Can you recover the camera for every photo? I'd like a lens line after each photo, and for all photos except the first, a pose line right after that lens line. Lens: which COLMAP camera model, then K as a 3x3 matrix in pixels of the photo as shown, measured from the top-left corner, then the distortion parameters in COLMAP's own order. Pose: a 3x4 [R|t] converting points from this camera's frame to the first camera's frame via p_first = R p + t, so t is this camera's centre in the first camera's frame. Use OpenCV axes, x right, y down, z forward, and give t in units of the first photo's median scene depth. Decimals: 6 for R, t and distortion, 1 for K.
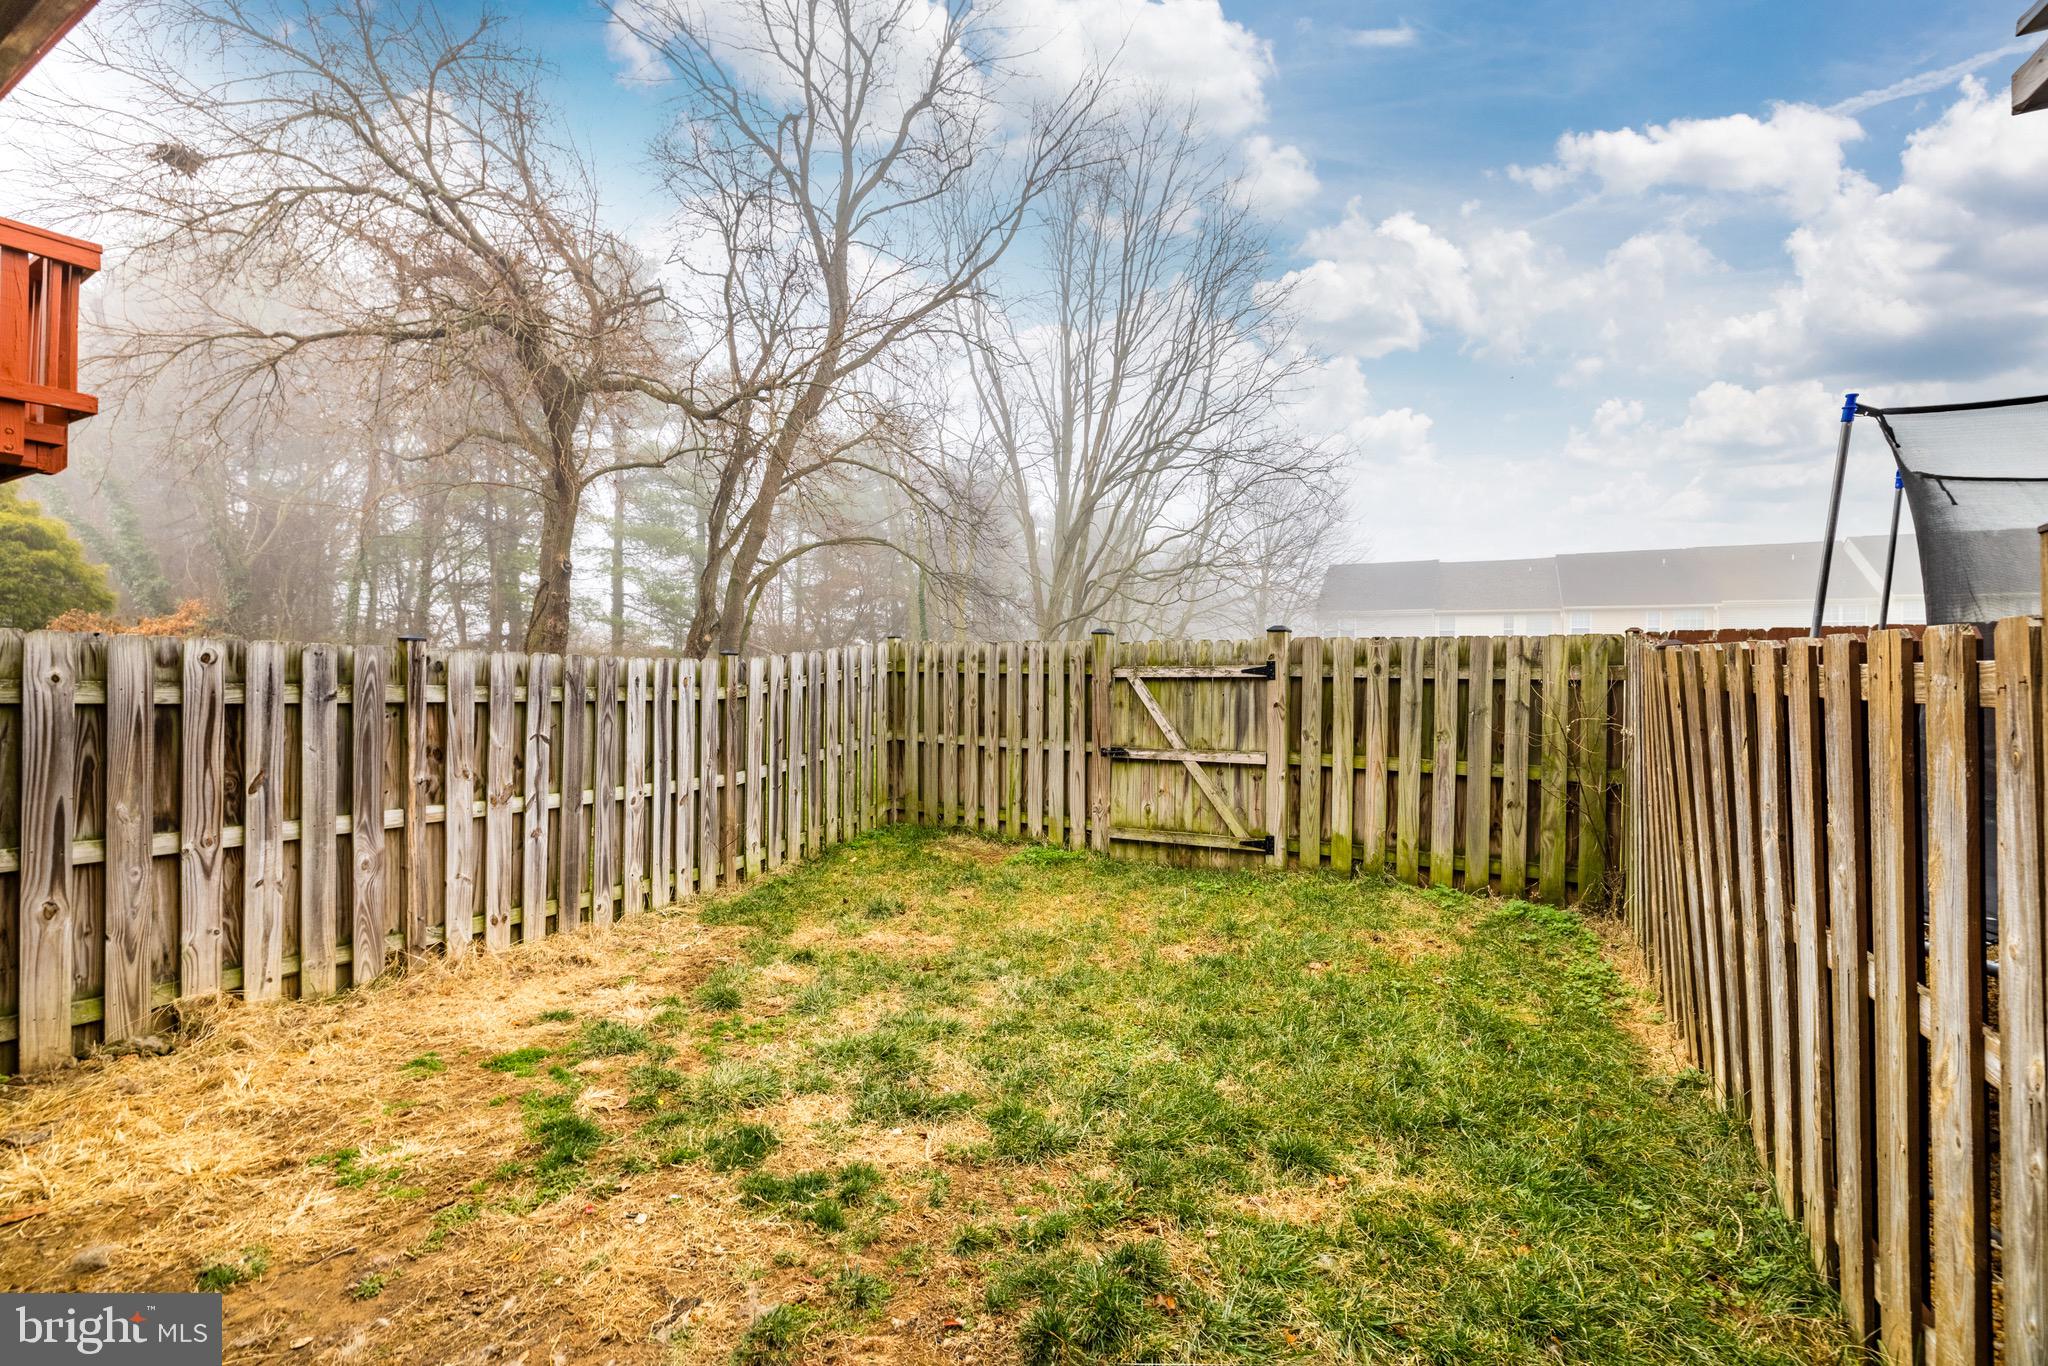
lens RADIAL K [[889.7, 0, 1022.9], [0, 889.7, 671.8], [0, 0, 1]] dist [-0.048050, 0.017909]
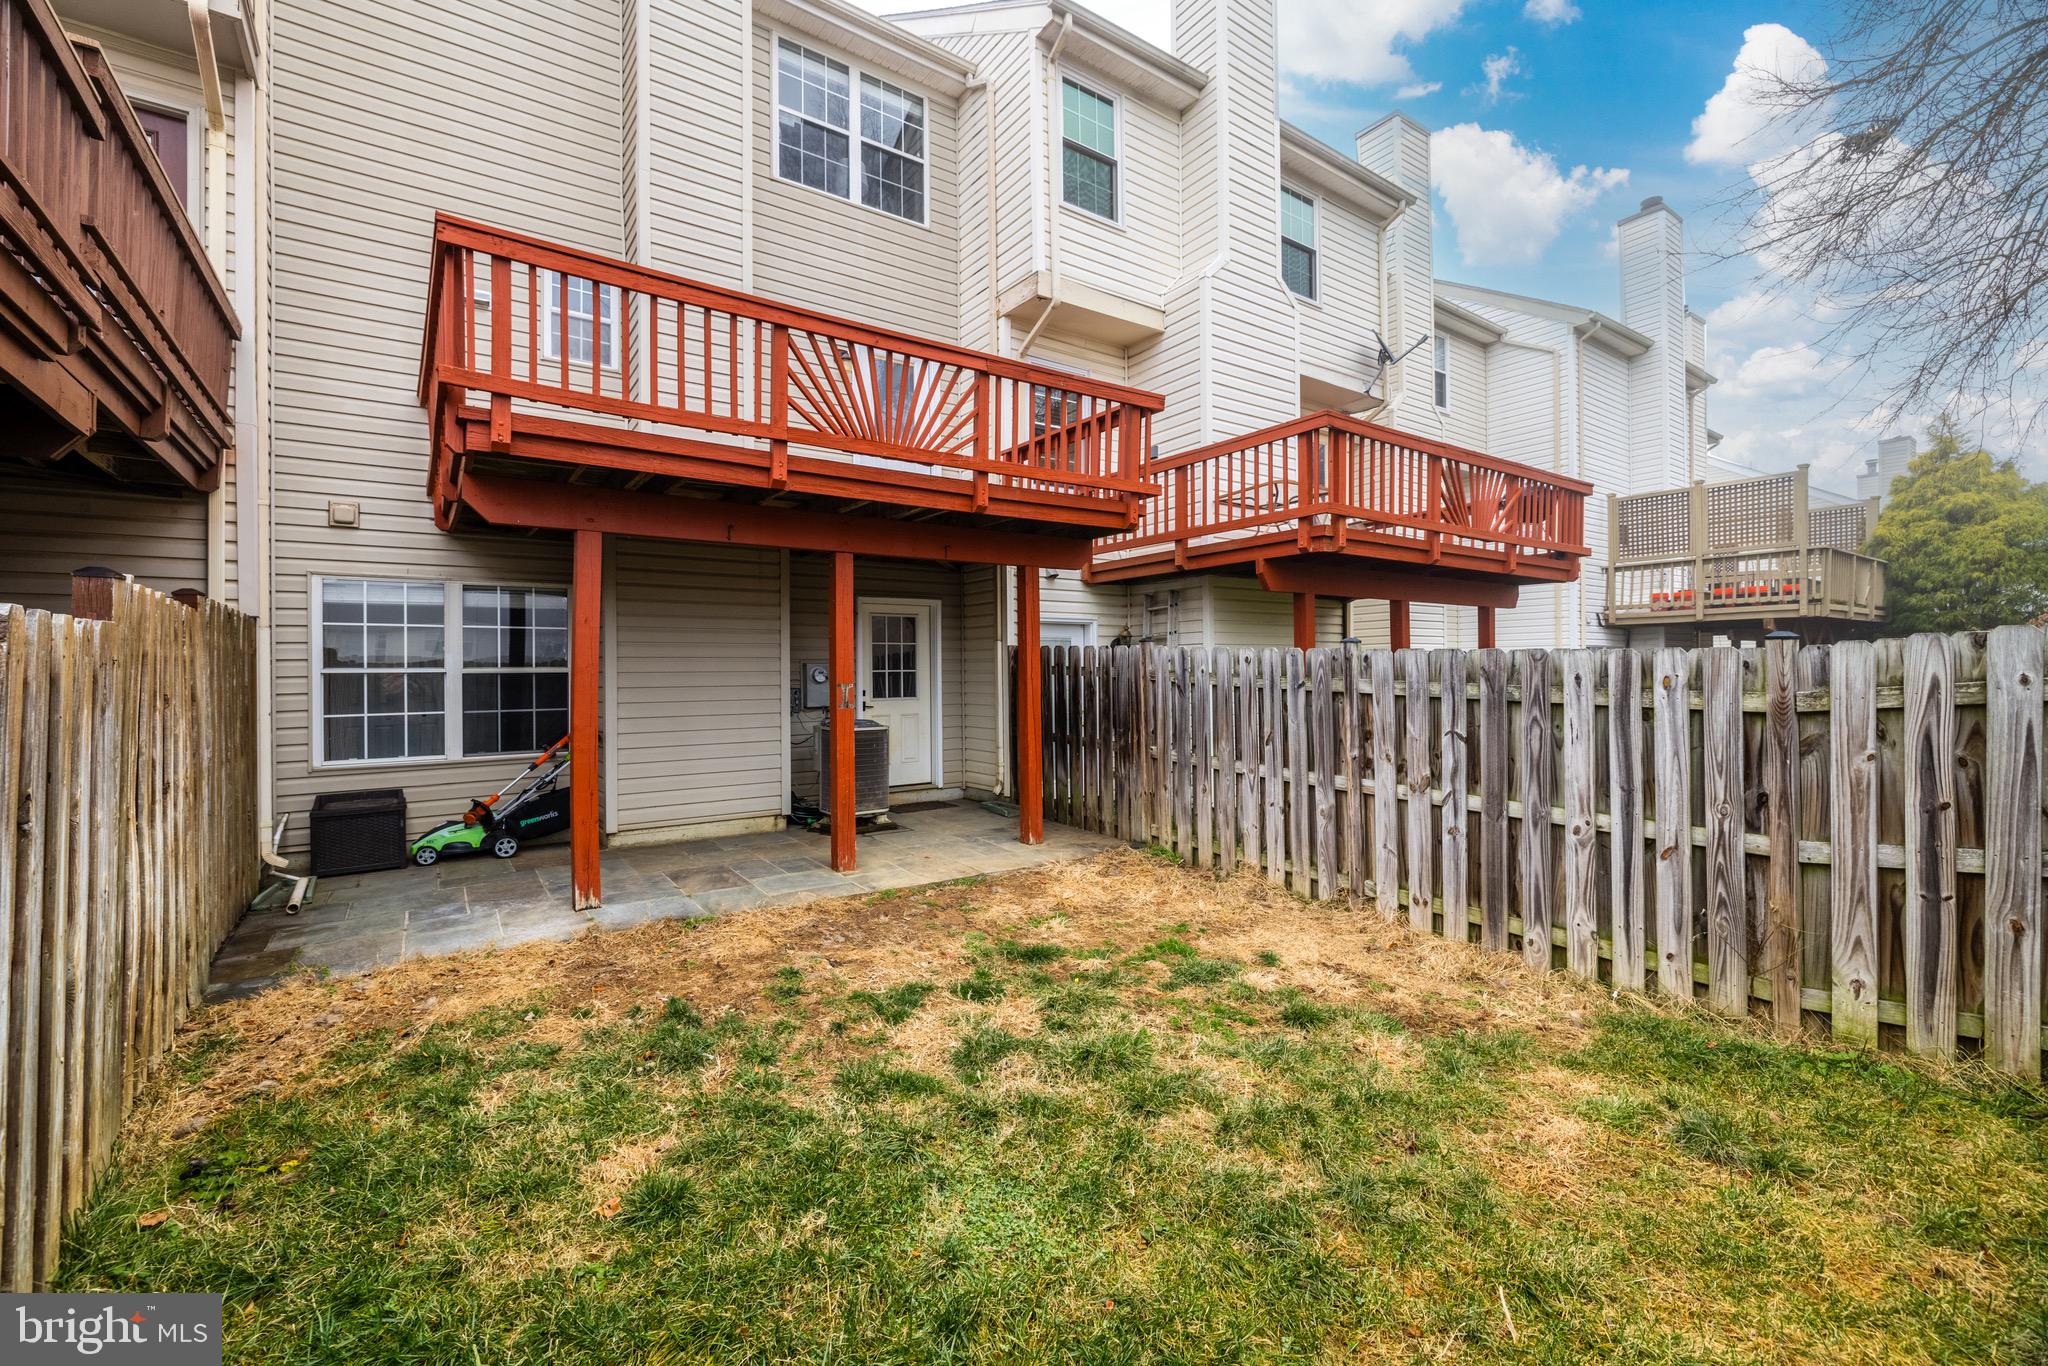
lens RADIAL K [[889.7, 0, 1022.9], [0, 889.7, 671.8], [0, 0, 1]] dist [-0.048050, 0.017909]
pose [[-0.500600, -0.007446, -0.865647, 0.552374], [-0.008502, 0.999957, -0.003684, 0.012567], [0.865637, 0.005515, -0.500642, 1.085164]]
